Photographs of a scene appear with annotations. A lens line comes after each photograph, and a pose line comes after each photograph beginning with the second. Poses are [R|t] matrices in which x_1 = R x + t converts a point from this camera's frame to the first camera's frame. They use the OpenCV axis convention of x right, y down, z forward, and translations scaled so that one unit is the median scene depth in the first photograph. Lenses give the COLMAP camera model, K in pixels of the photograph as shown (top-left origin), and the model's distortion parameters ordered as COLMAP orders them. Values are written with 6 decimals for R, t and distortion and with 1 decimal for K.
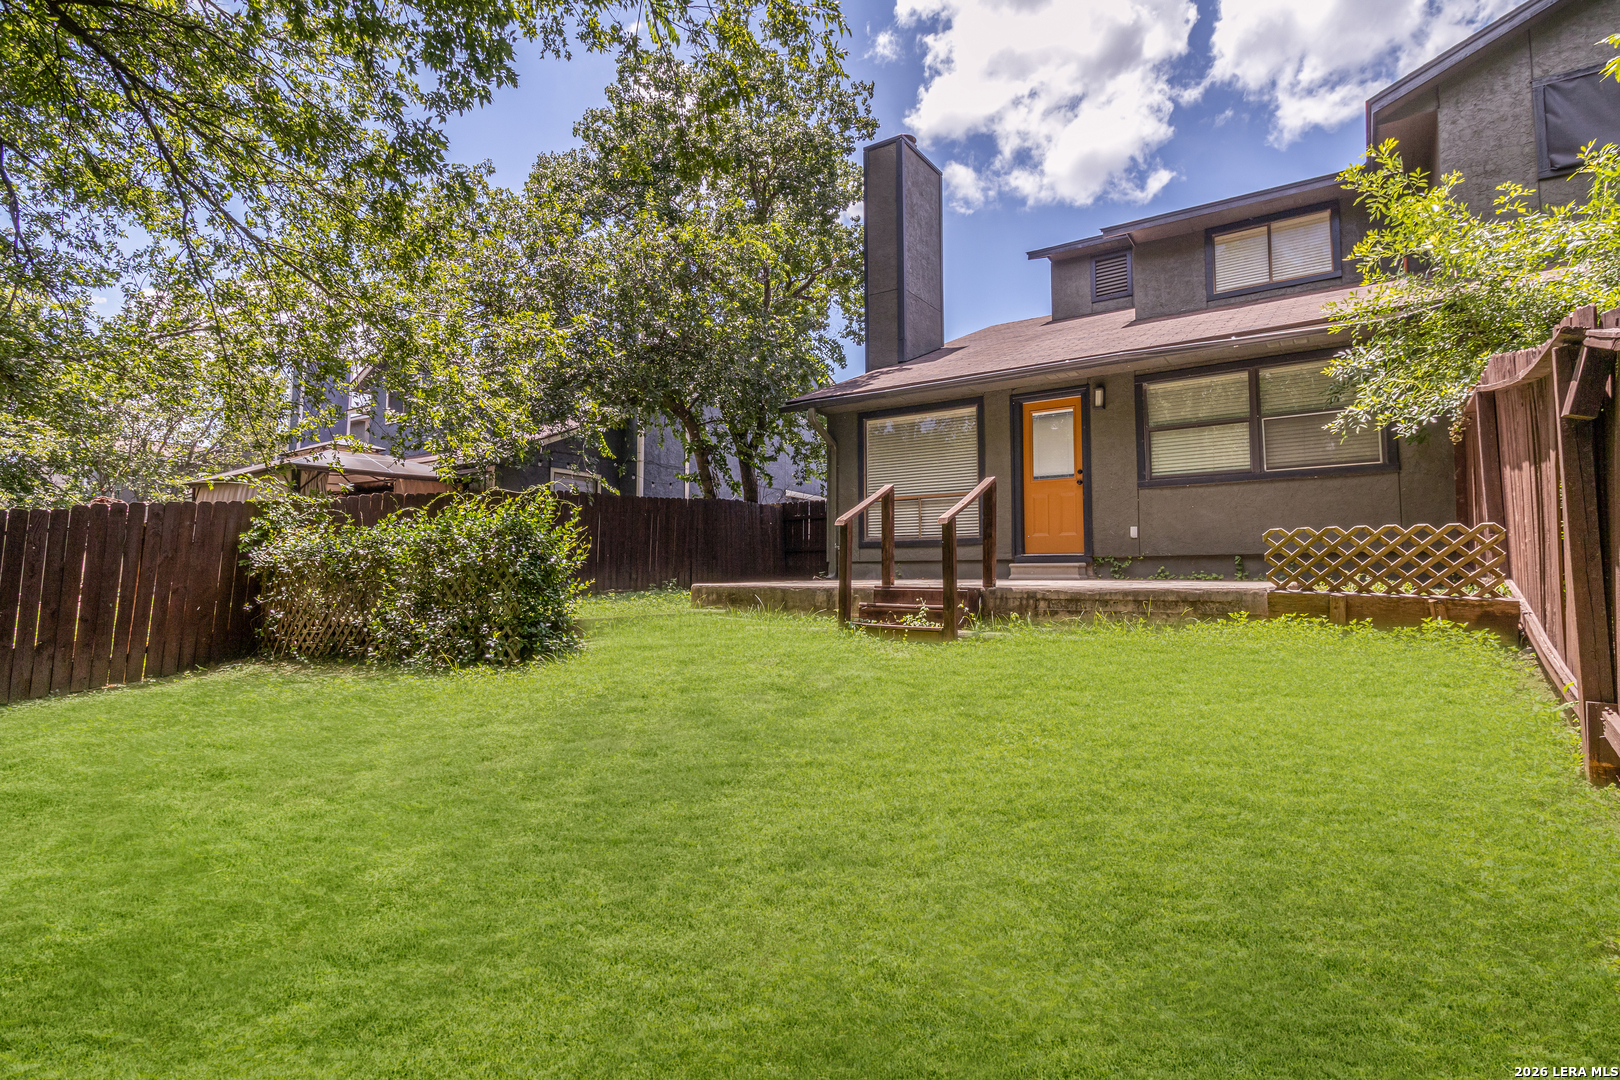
lens RADIAL K [[809.9, 0, 814.1], [0, 809.9, 531.5], [0, 0, 1]] dist [-0.002902, -0.000378]
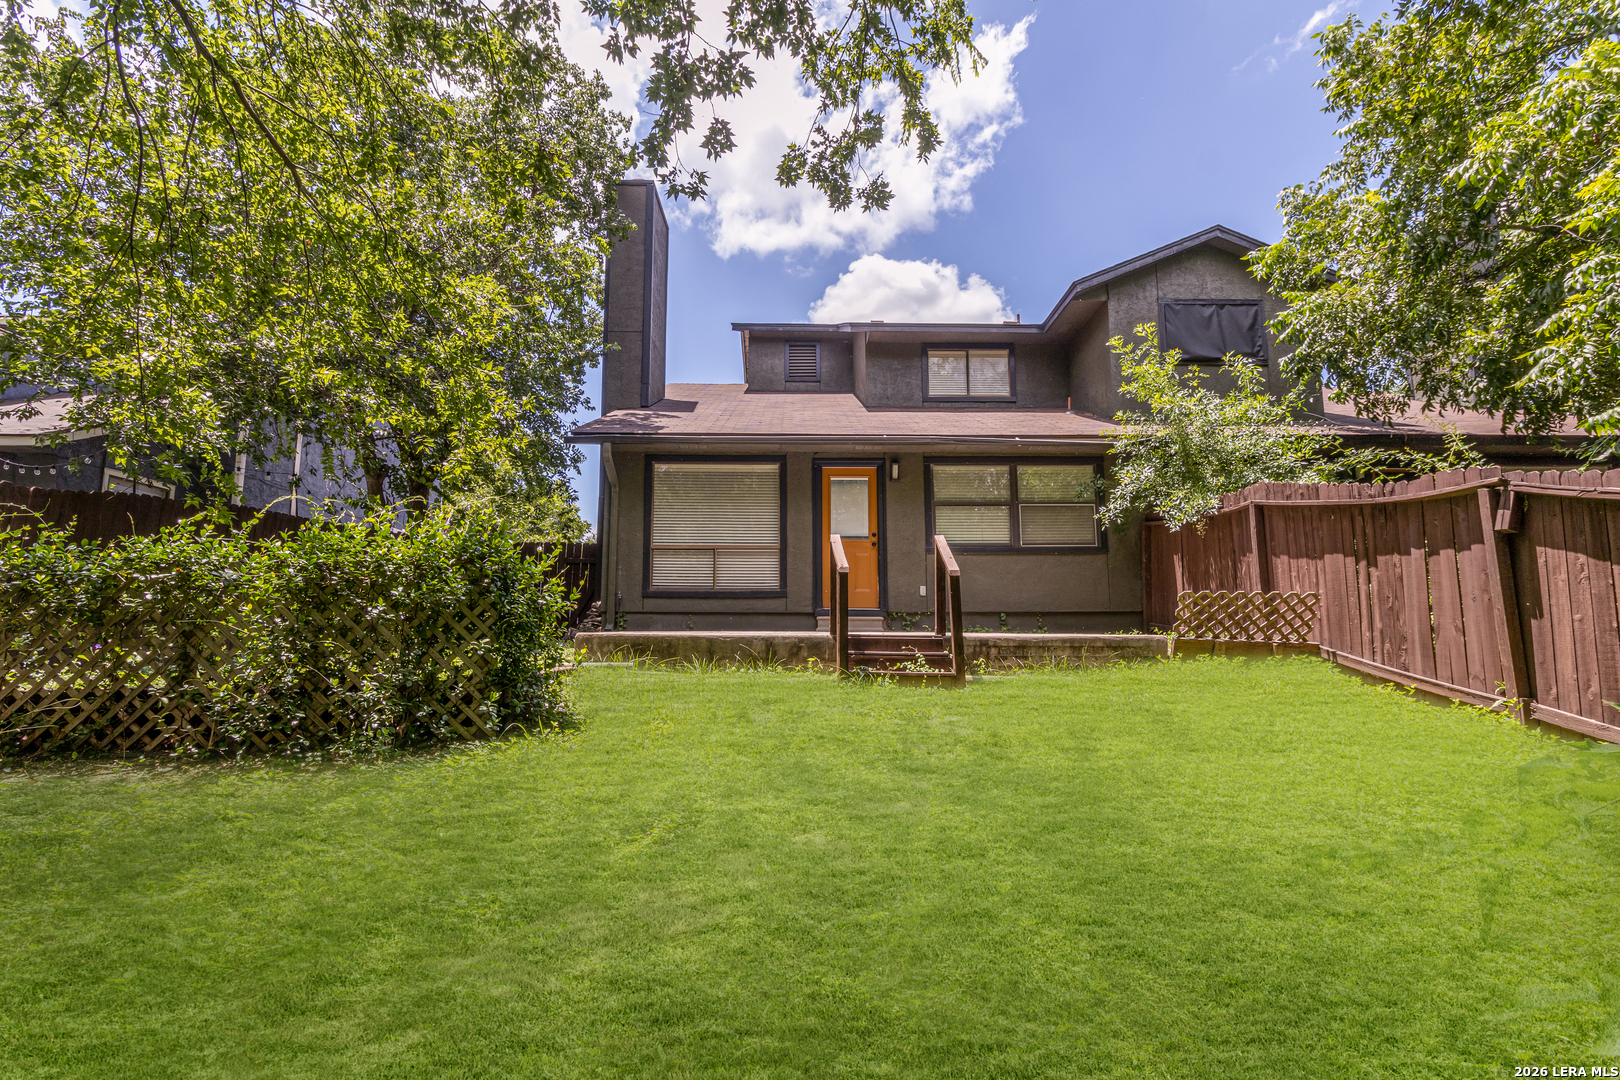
lens RADIAL K [[809.9, 0, 814.1], [0, 809.9, 531.5], [0, 0, 1]] dist [-0.002902, -0.000378]
pose [[0.813193, 0.078162, 0.576721, -0.387881], [-0.036707, 0.995856, -0.083210, 0.017733], [-0.580835, 0.046496, 0.812693, 0.143412]]
